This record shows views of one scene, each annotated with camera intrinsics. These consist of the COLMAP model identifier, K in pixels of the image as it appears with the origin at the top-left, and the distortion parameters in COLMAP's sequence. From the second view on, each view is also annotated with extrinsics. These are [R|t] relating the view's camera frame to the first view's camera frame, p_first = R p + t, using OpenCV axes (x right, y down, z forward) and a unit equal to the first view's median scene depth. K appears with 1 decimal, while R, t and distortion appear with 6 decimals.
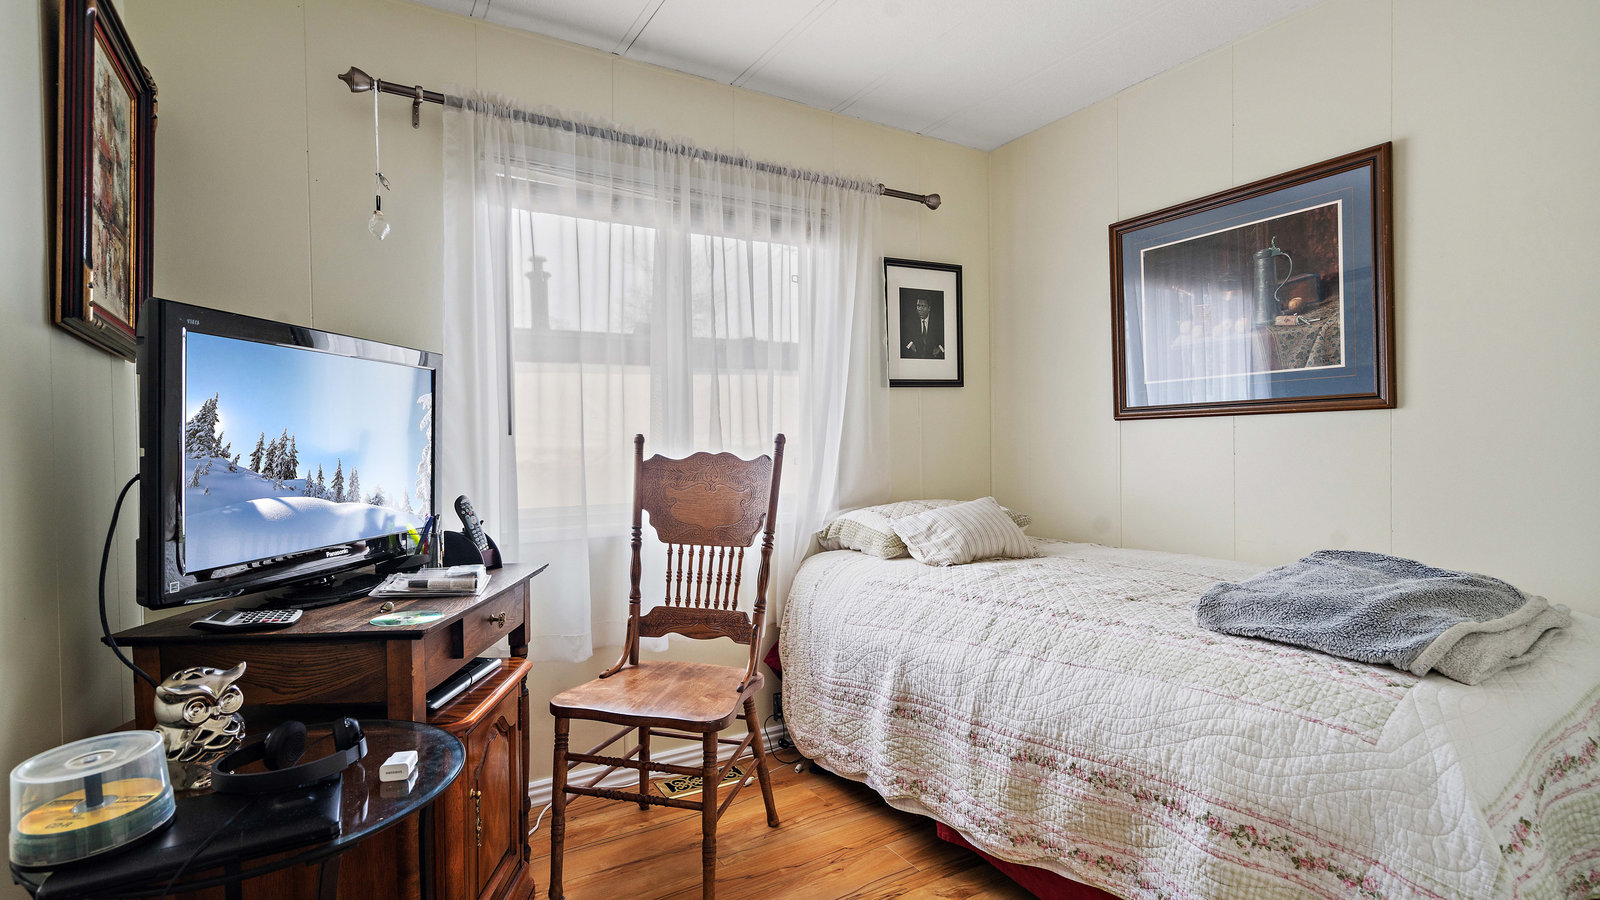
lens RADIAL K [[796.8, 0, 800.0], [0, 796.8, 450.0], [0, 0, 1]] dist [-0.000556, 0.000836]
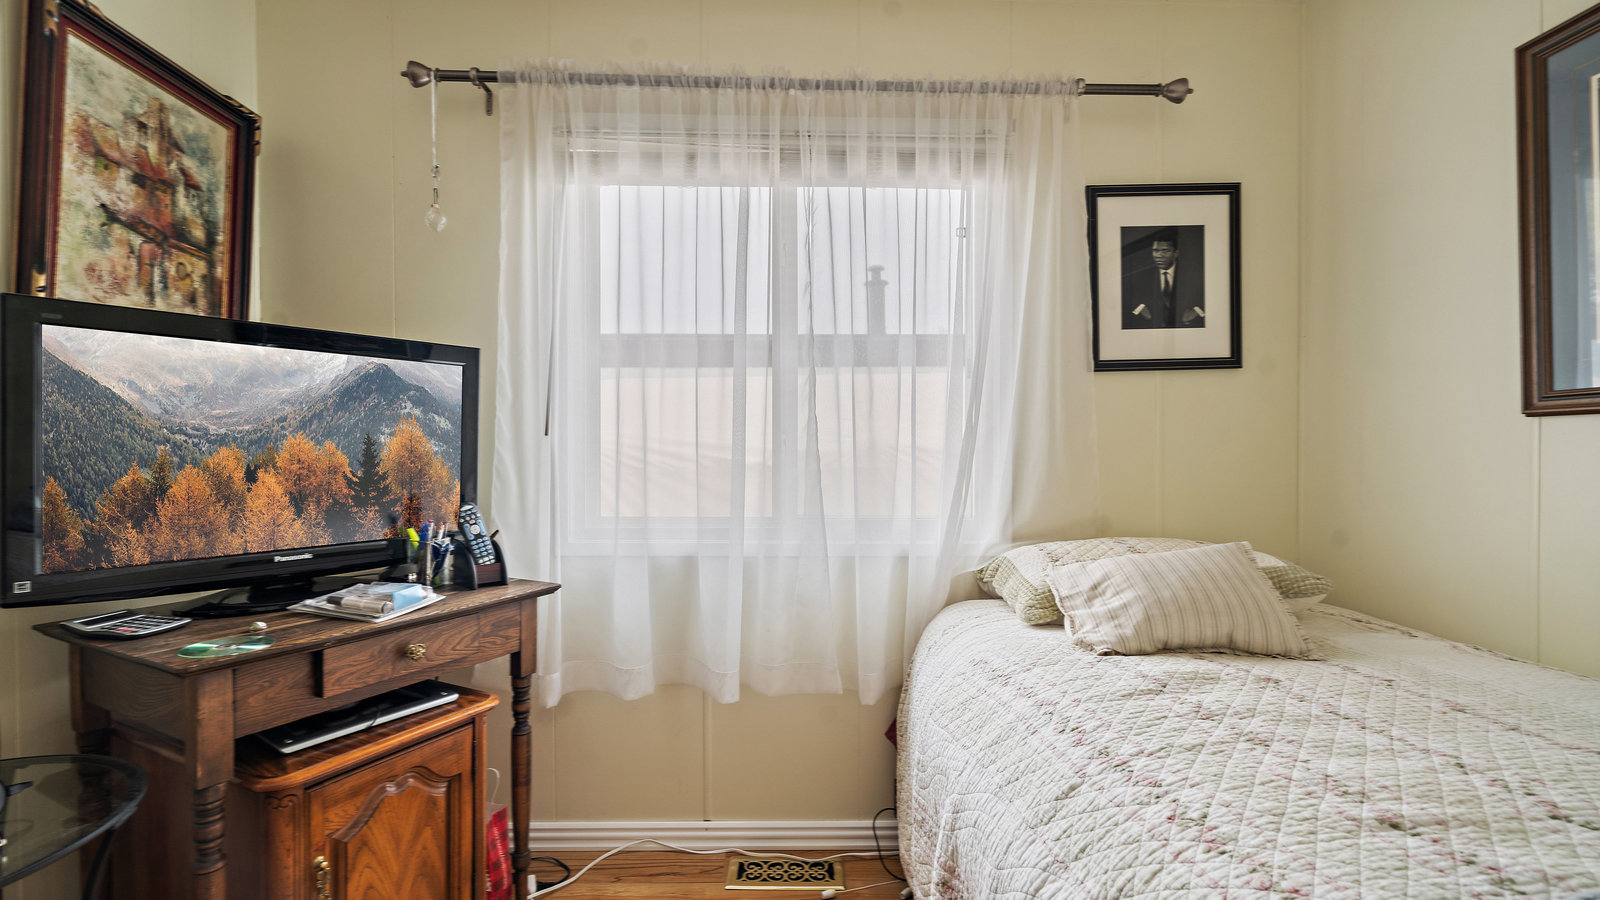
lens RADIAL K [[735.6, 0, 800.0], [0, 735.6, 450.0], [0, 0, 1]] dist [0.001510, 0.000780]
pose [[0.858920, 0.016836, -0.511834, 0.253166], [-0.017595, 0.999840, 0.003362, -0.008996], [0.511808, 0.006118, 0.859078, 0.363259]]
